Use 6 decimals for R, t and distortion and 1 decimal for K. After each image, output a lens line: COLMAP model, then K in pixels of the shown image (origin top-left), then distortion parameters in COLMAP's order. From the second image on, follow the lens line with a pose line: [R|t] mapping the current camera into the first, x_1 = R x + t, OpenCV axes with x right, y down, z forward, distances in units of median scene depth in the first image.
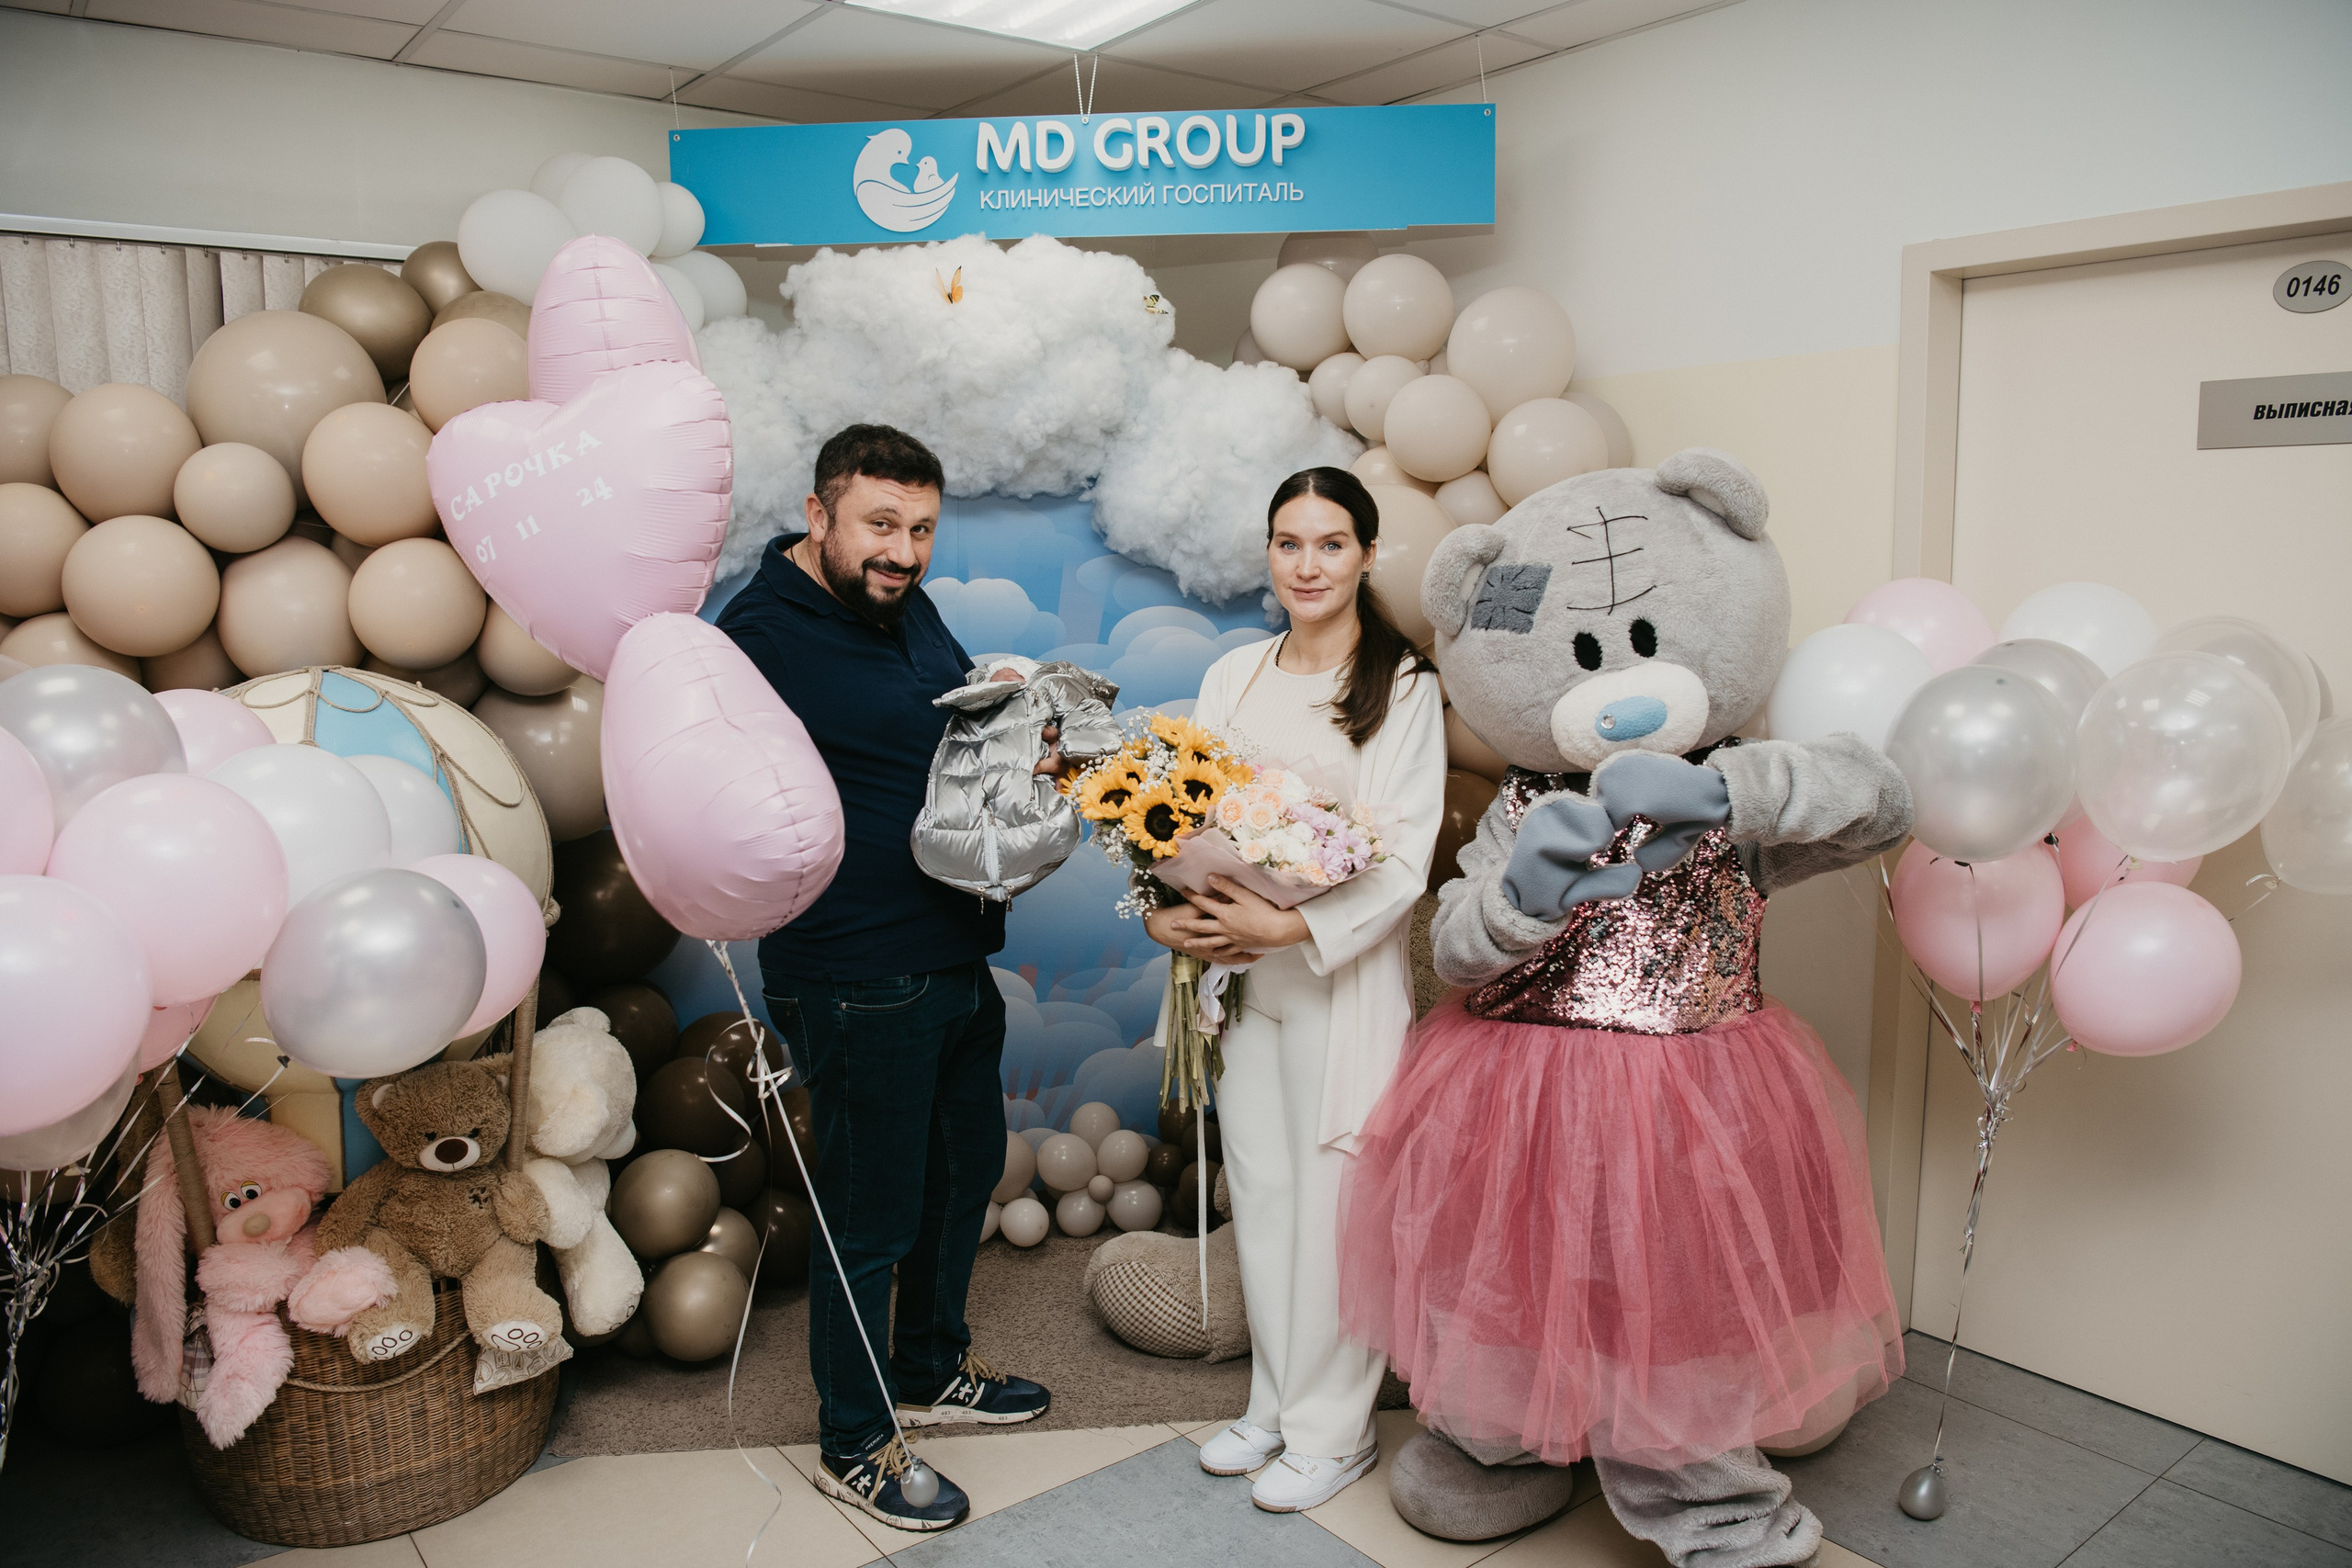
lens RADIAL K [[1640.0, 0, 1185.4], [0, 1640.0, 787.5], [0, 0, 1]] dist [-0.074761, 0.017952]
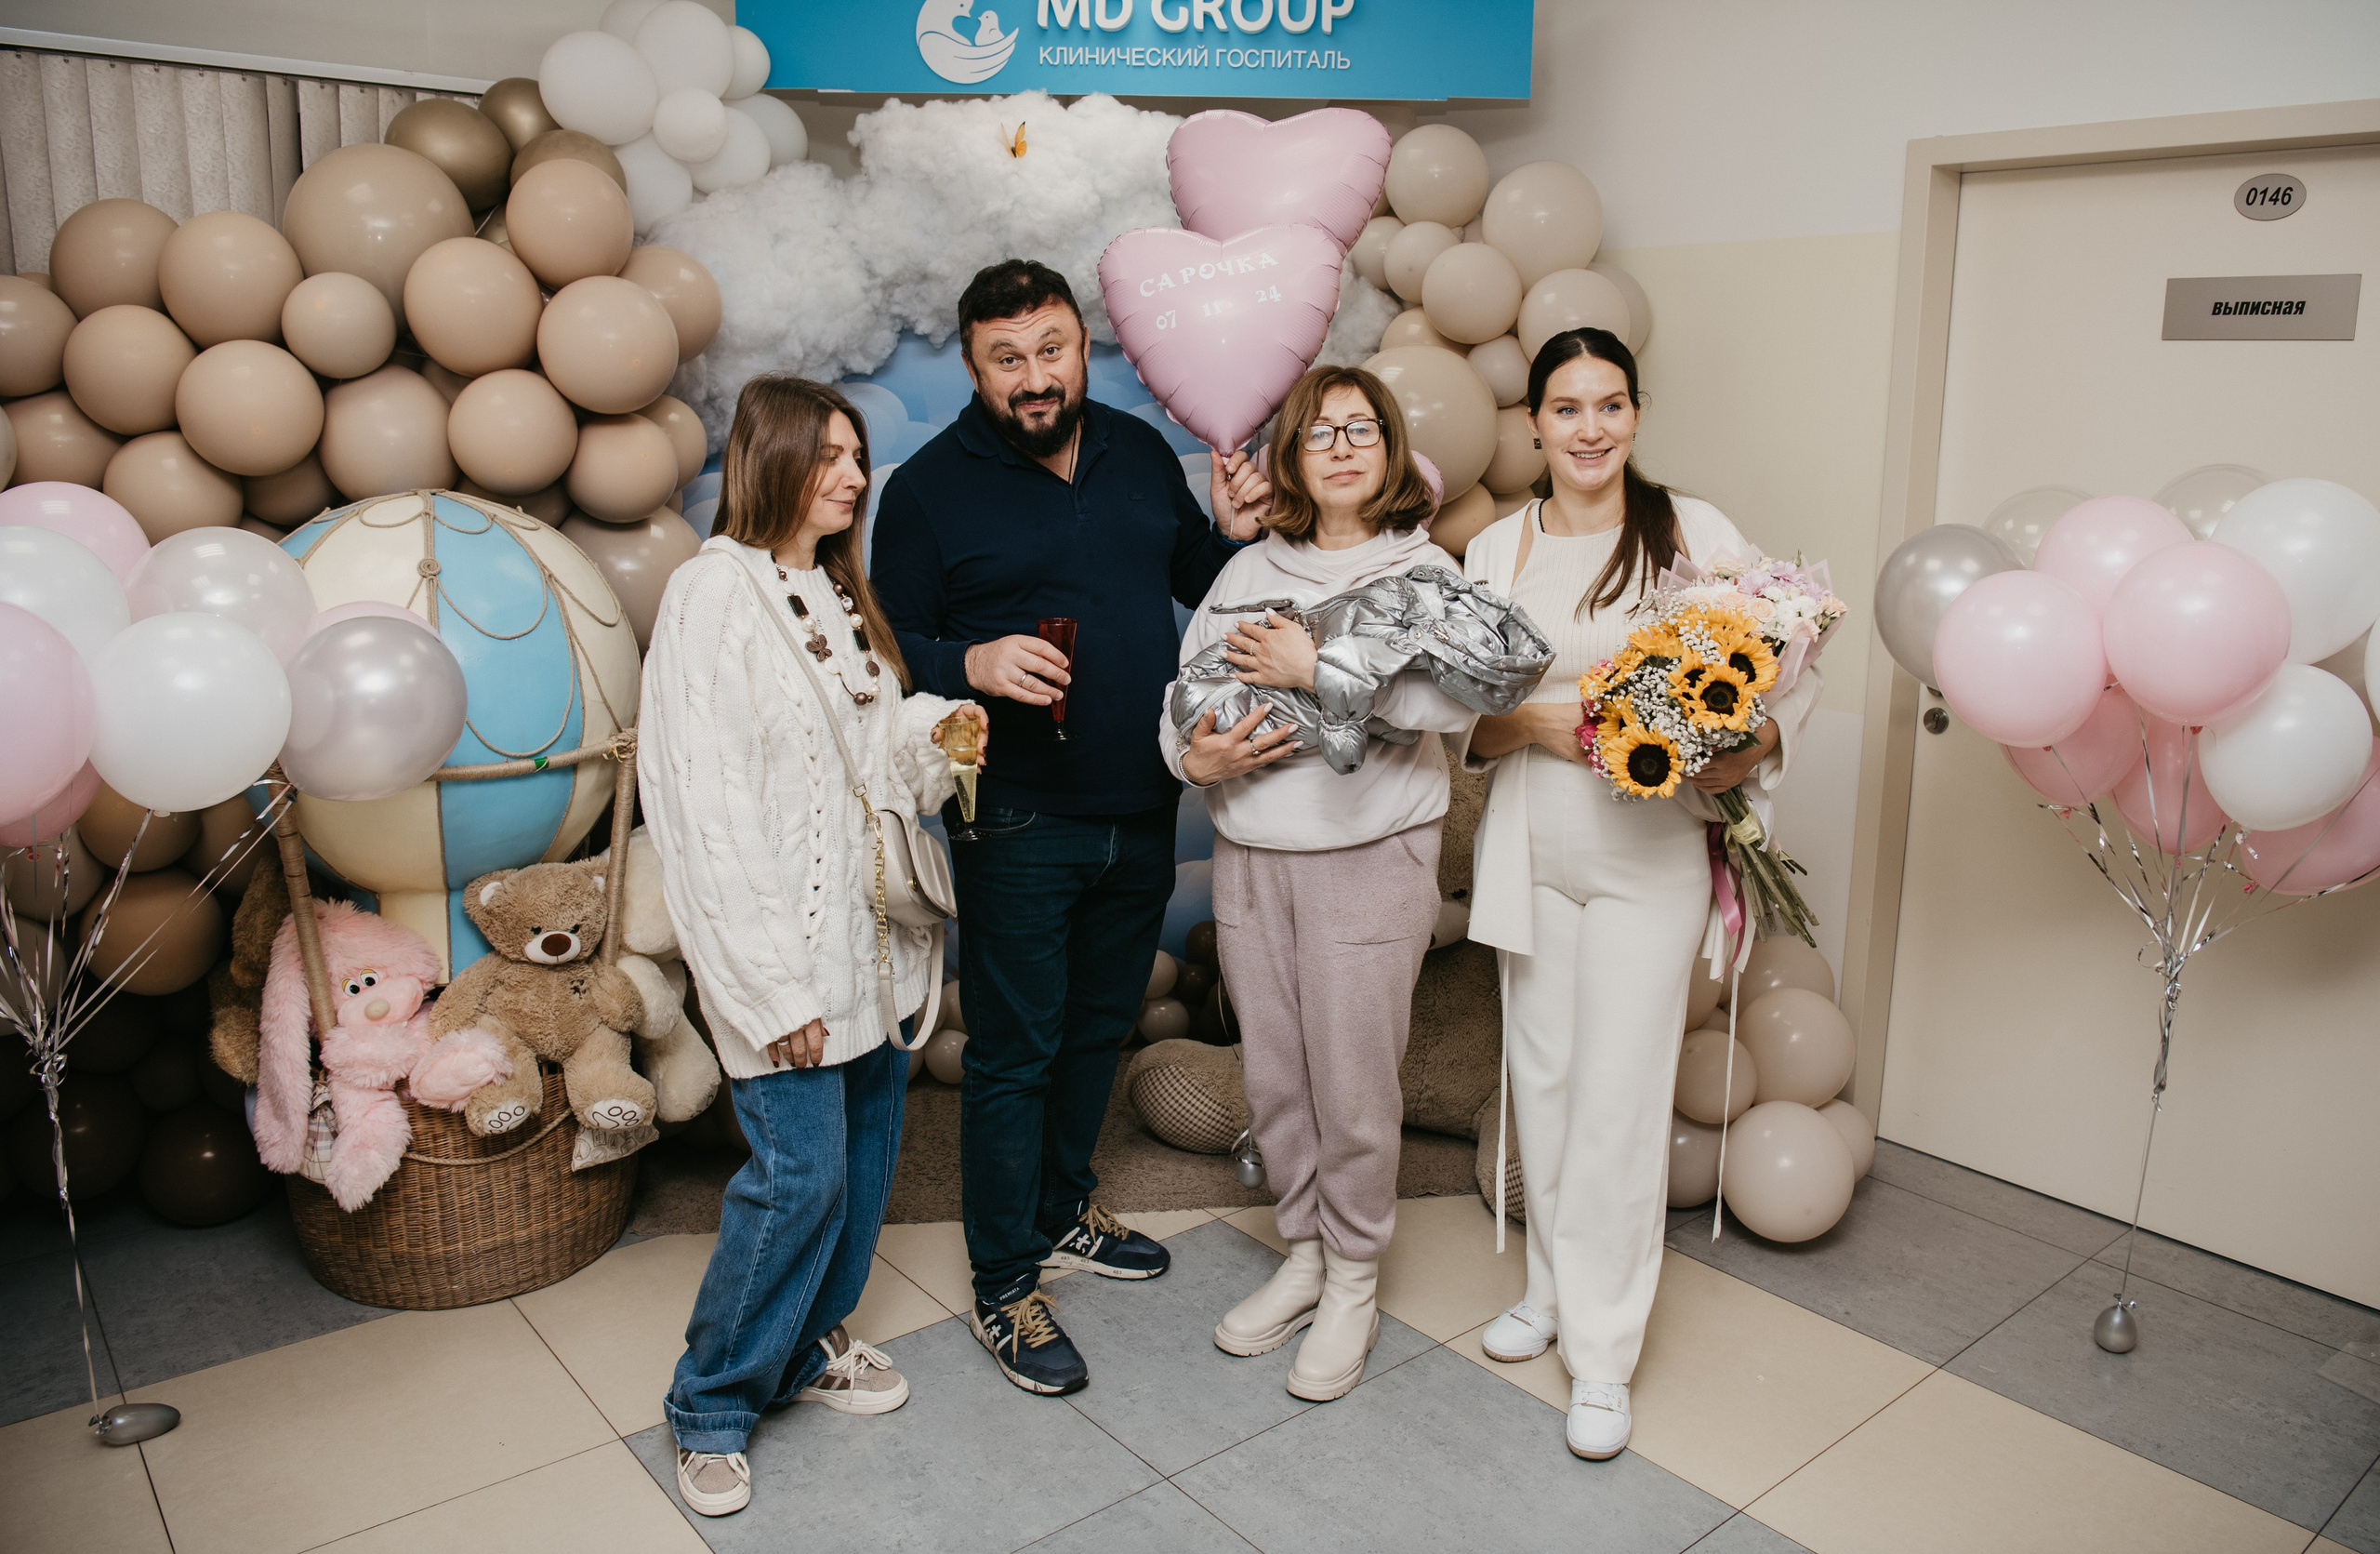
lens RADIAL K [[1706.7, 0, 1251.3], [0, 1706.7, 727.5], [0, 0, 1]] dist [-0.077506, 0.021029]
pose [[0.998321, 0.020588, 0.054141, -0.042989], [-0.023247, 0.998530, 0.048954, 0.011674], [-0.053054, -0.050130, 0.997333, -0.109082]]
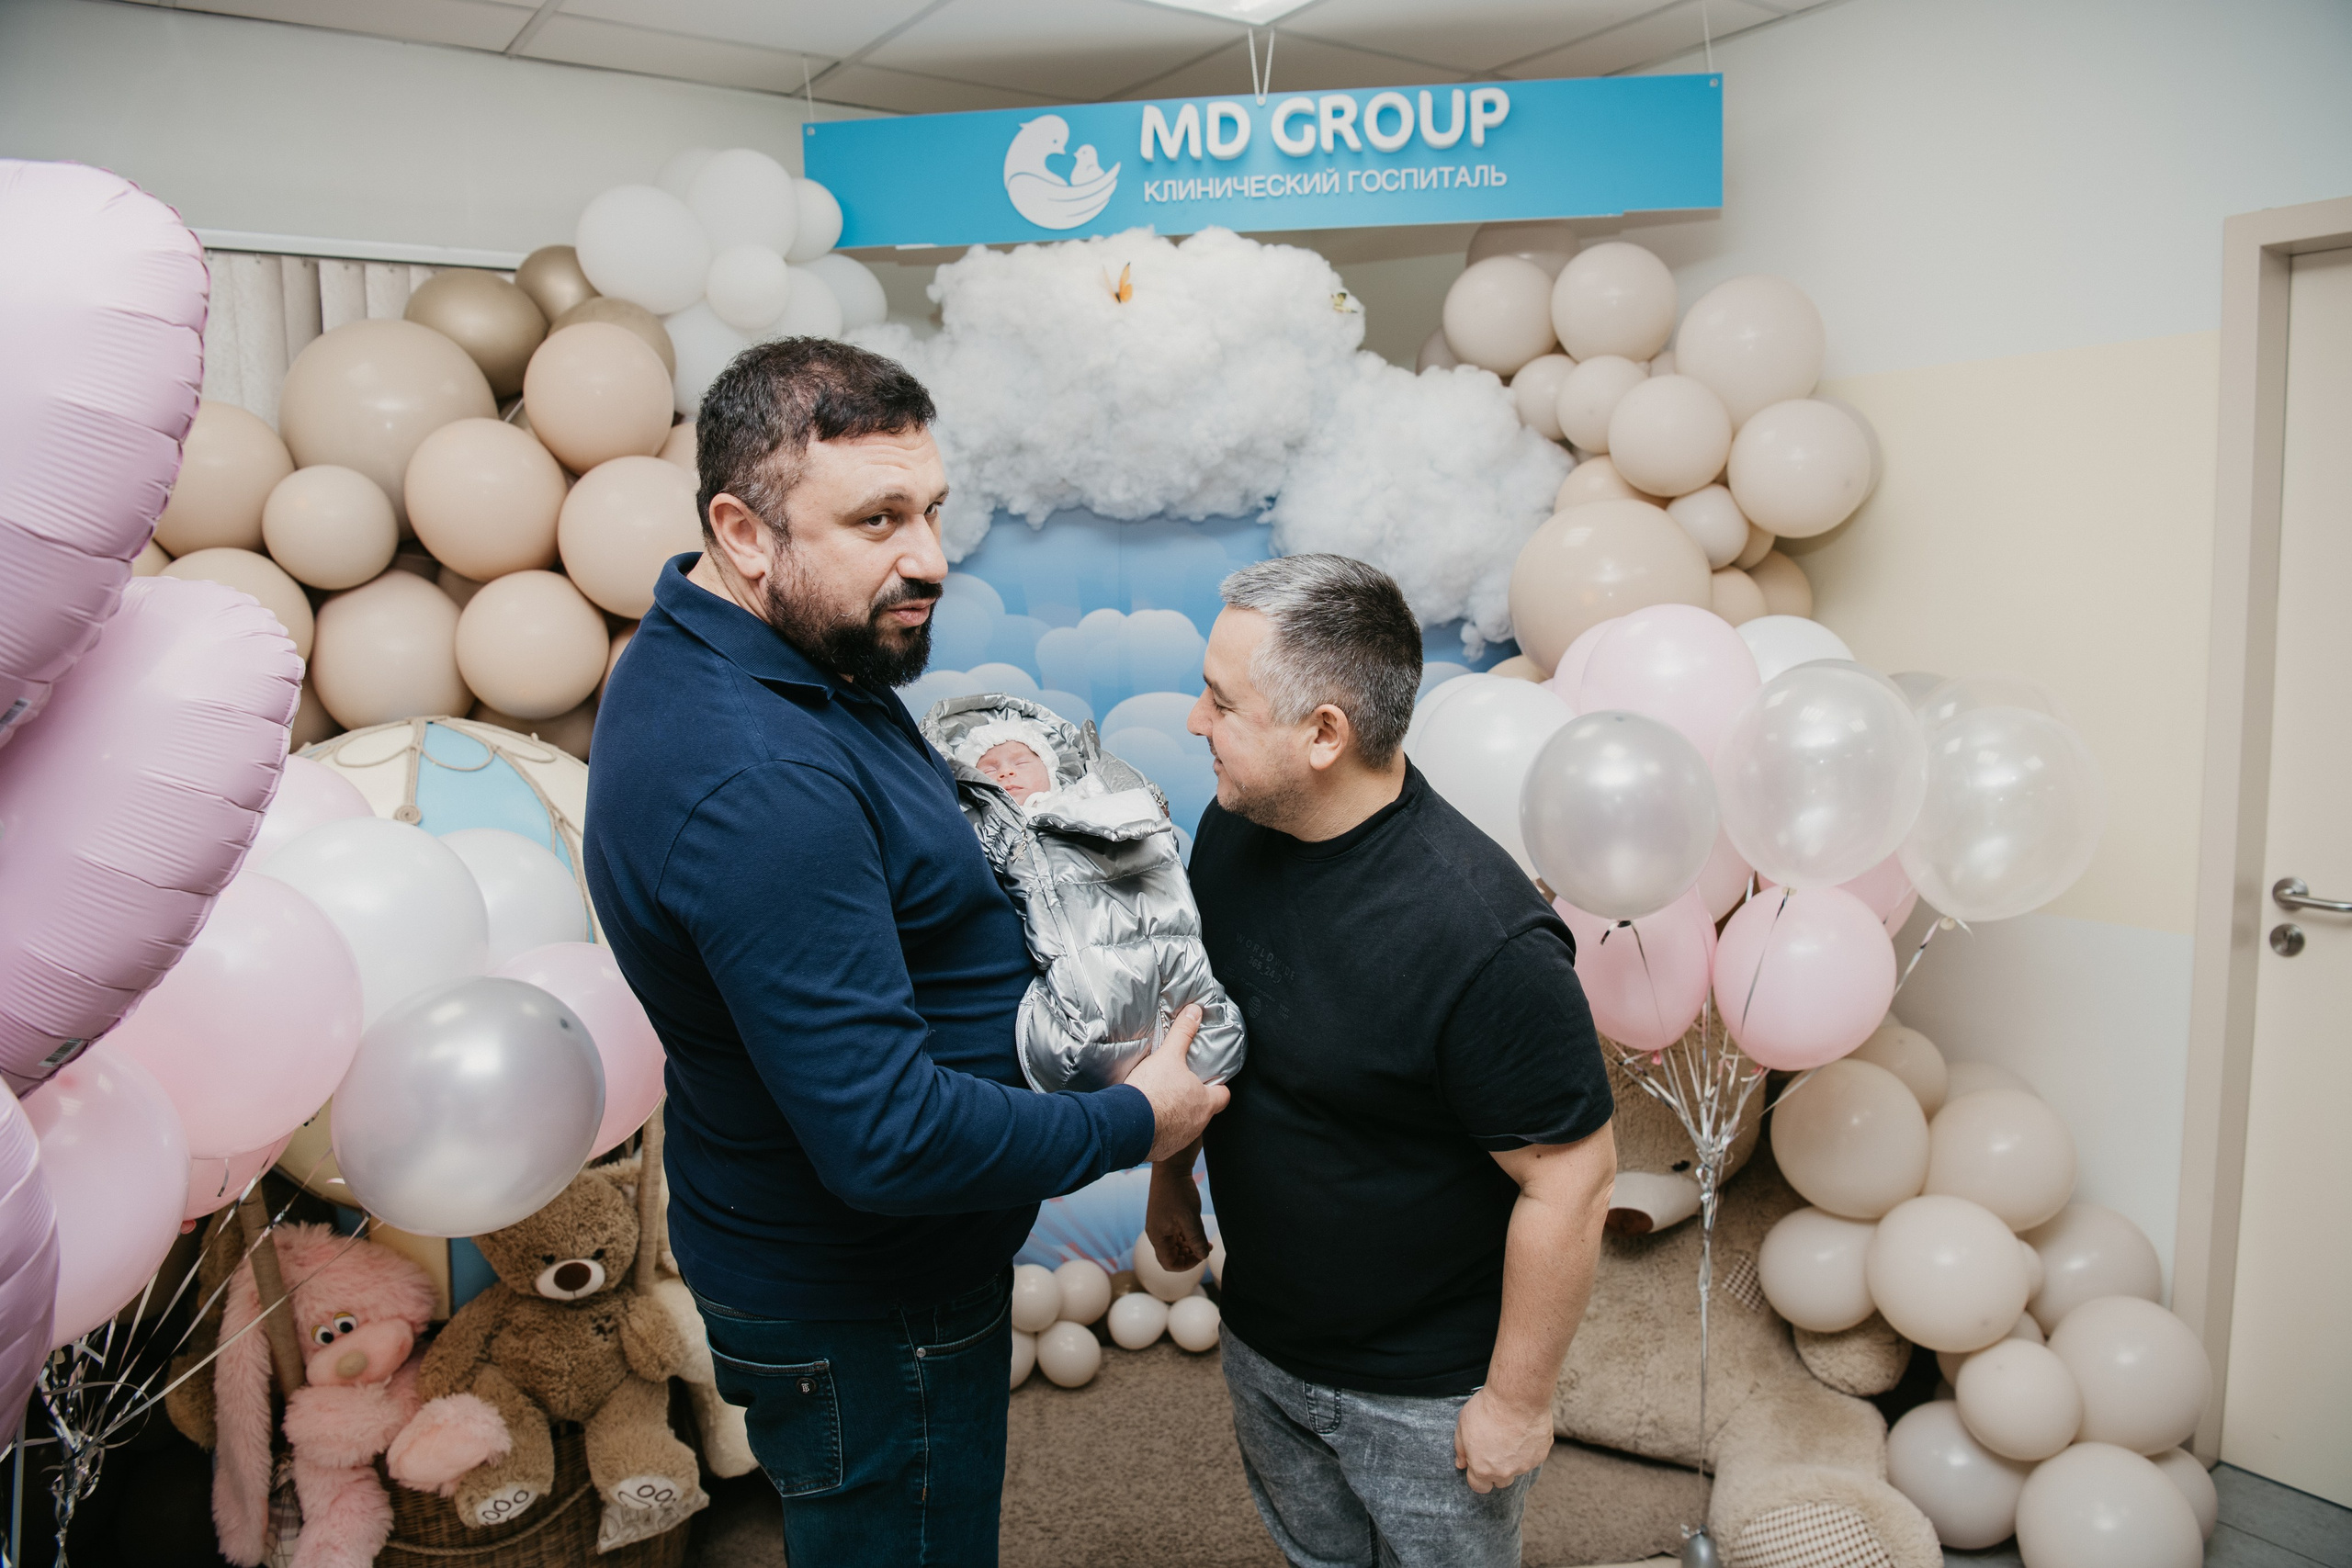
lens RADIAL K [[1607.5, 0, 1185.7], [0, 1607.5, 788.8], [0, 0, 1]] dist [-0.077998, 0.019365]
pose [[0.998671, -0.005040, -0.051293, -0.063383], [0.004293, 0.999883, -0.014673, -0.017691], [0.051361, 0.014433, 0.998576, 0.128661]]
